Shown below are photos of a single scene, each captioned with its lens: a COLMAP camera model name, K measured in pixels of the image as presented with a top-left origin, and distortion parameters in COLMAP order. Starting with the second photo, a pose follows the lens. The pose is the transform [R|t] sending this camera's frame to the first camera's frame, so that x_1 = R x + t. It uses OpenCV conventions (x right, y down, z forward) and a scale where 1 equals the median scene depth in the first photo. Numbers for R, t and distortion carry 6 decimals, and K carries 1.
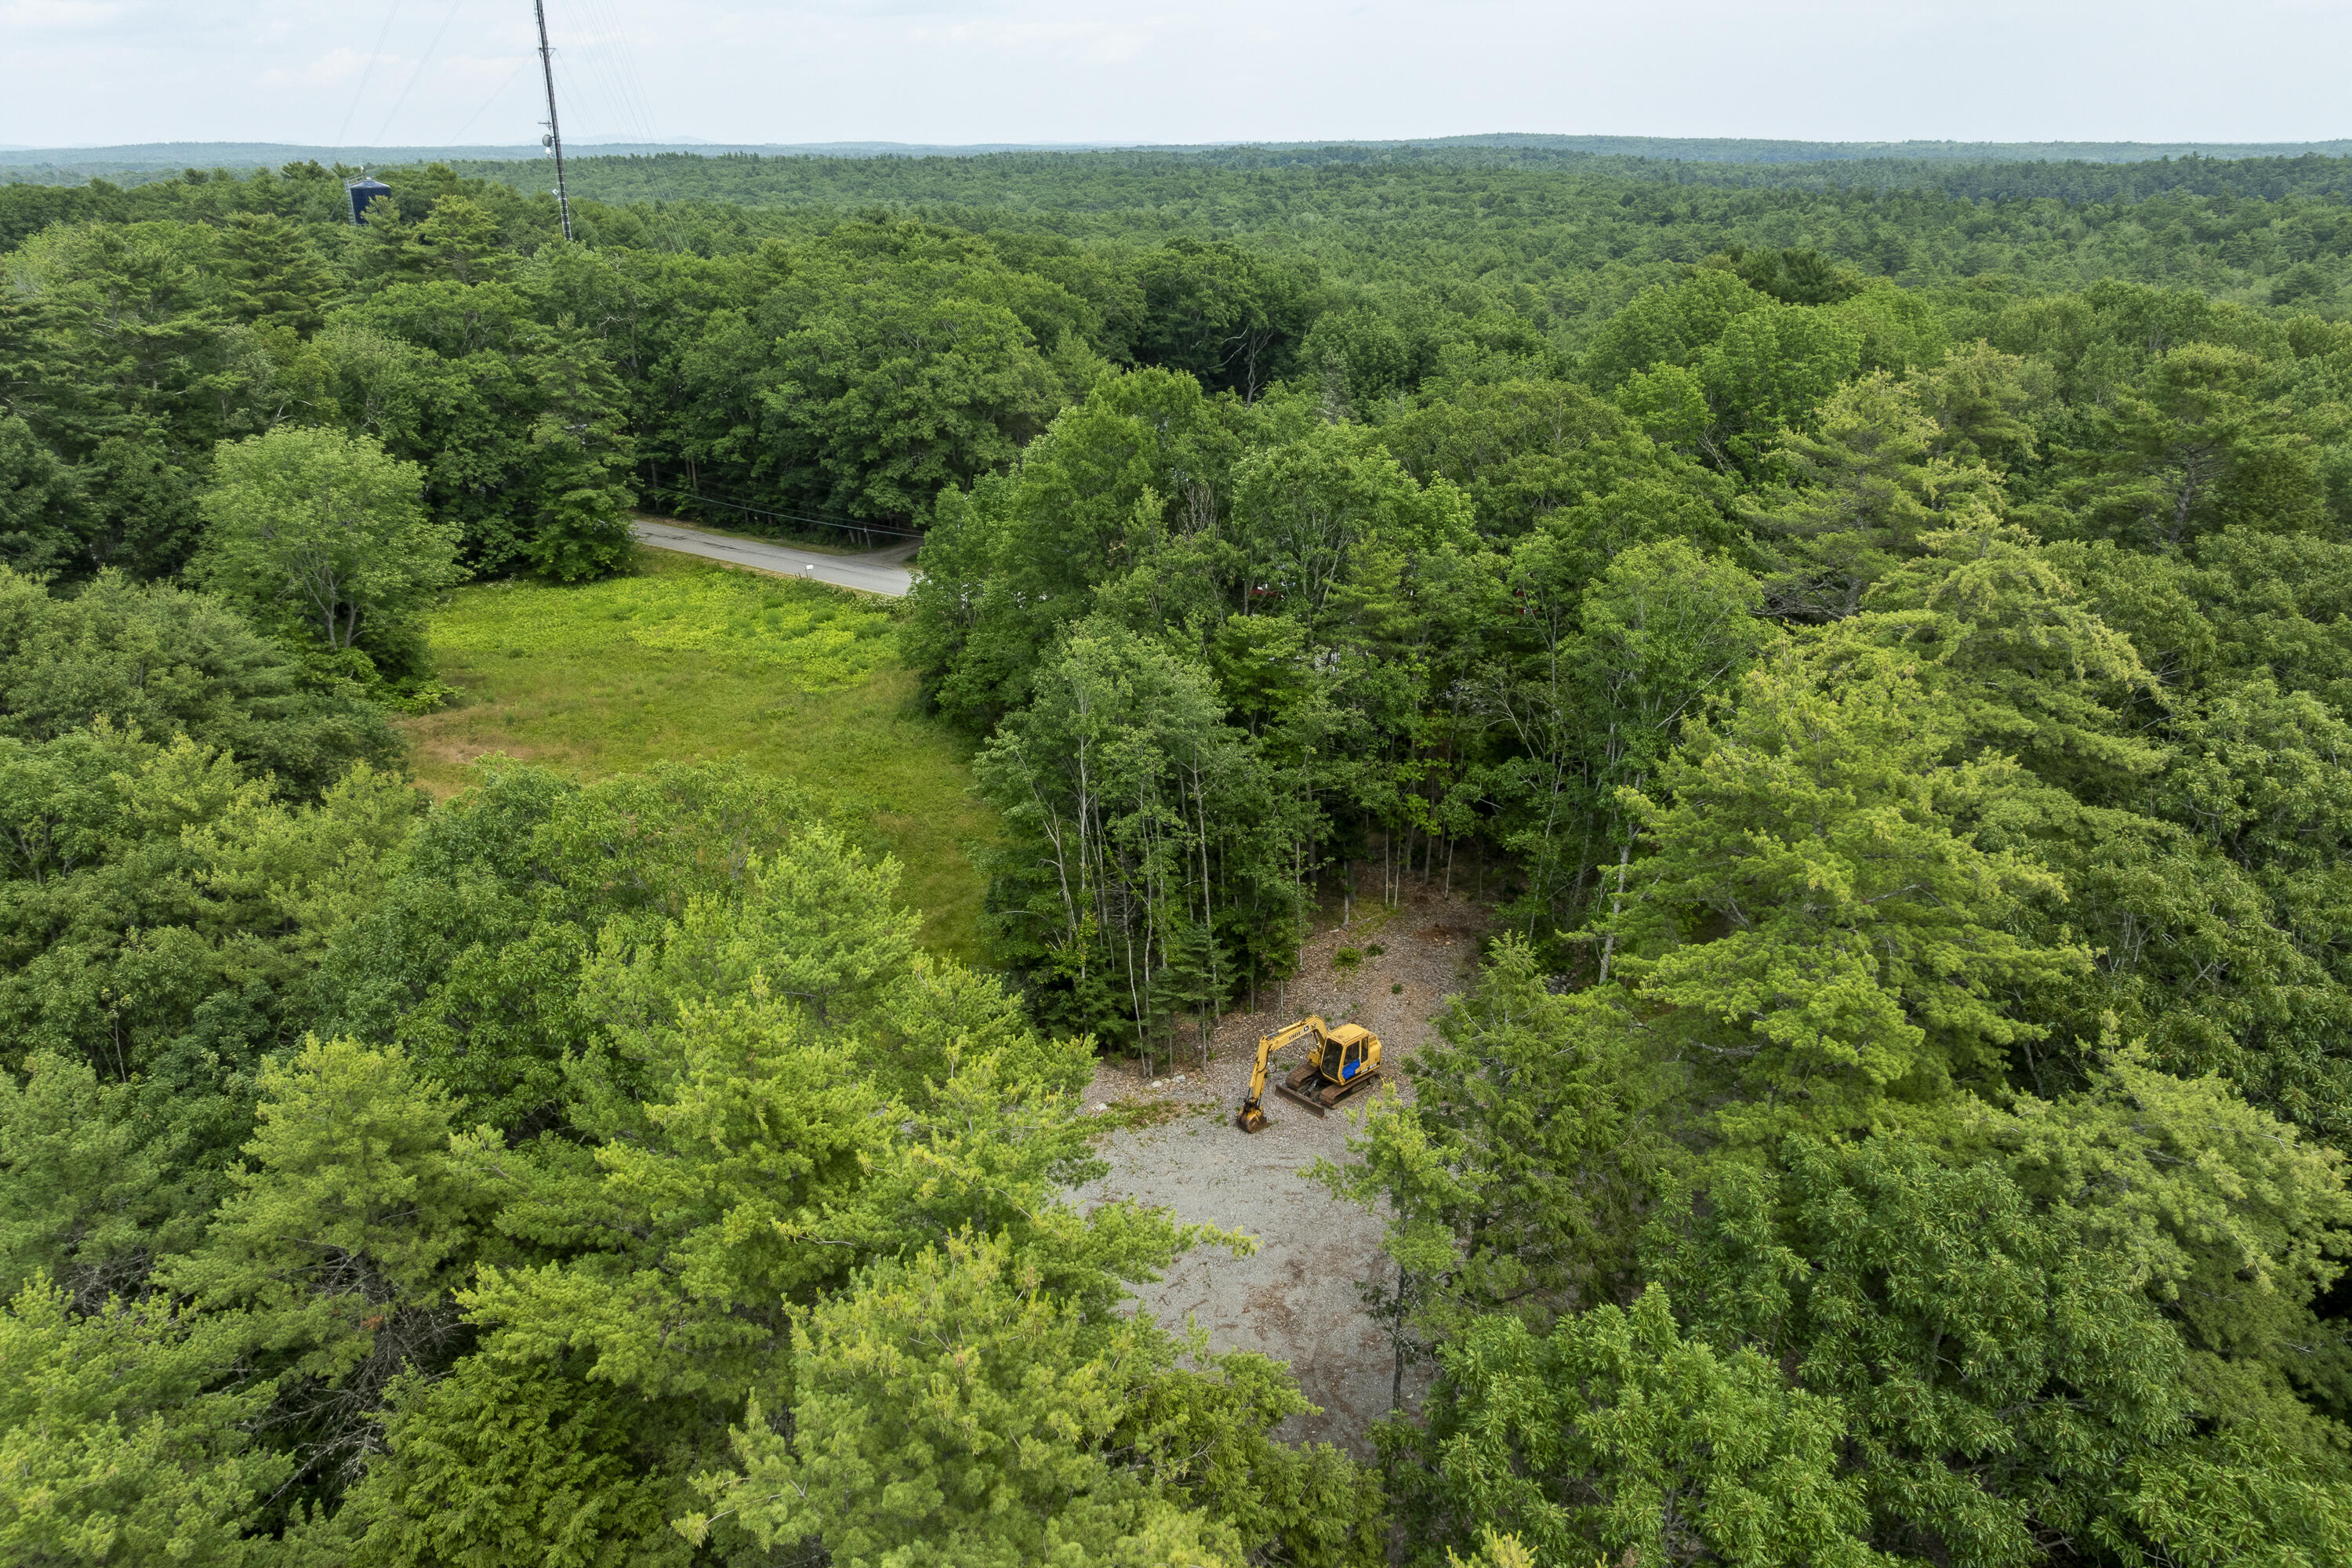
lens RADIAL K [[1645.2, 0, 1181.1], [0, 1645.2, 779.5], [0, 0, 1]] dist [-0.012145, 0.011231]
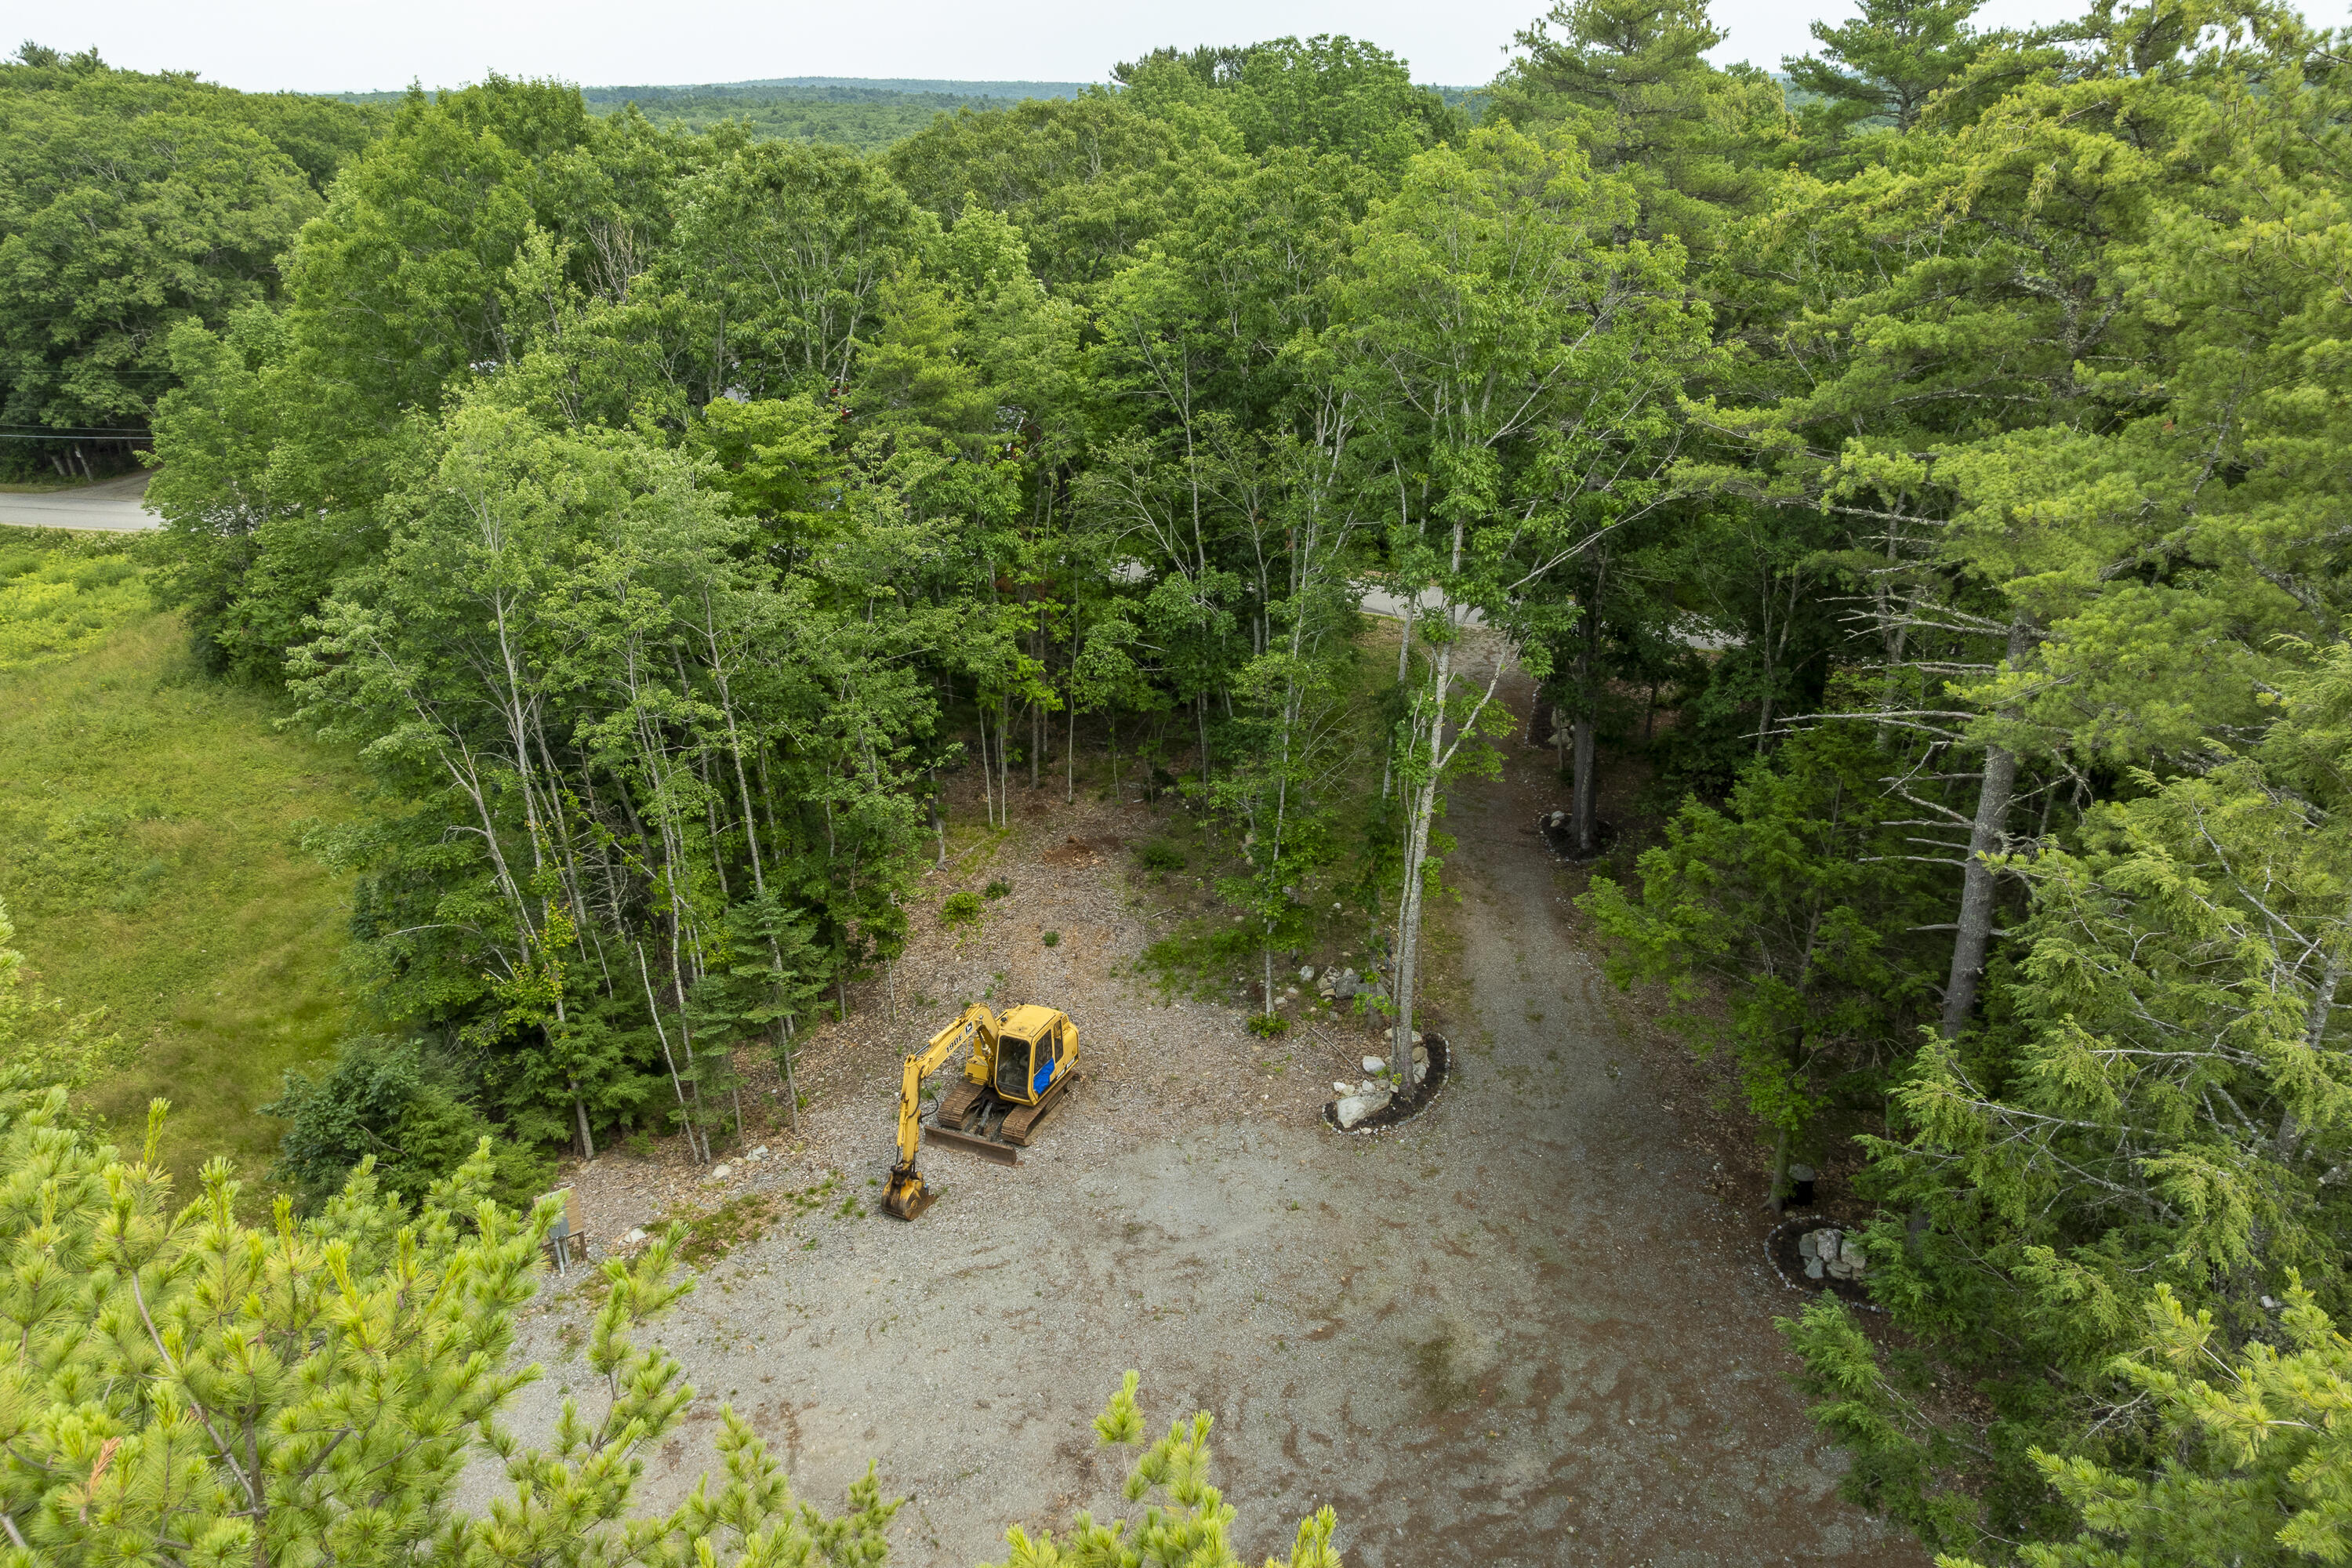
lens RADIAL K [[1645.2, 0, 1193.9], [0, 1645.2, 755.4], [0, 0, 1]] dist [-0.012145, 0.011231]
pose [[0.921981, -0.148790, 0.357508, -0.046446], [0.143612, 0.988778, 0.041155, 0.036380], [-0.359620, 0.013398, 0.933003, 0.377136]]
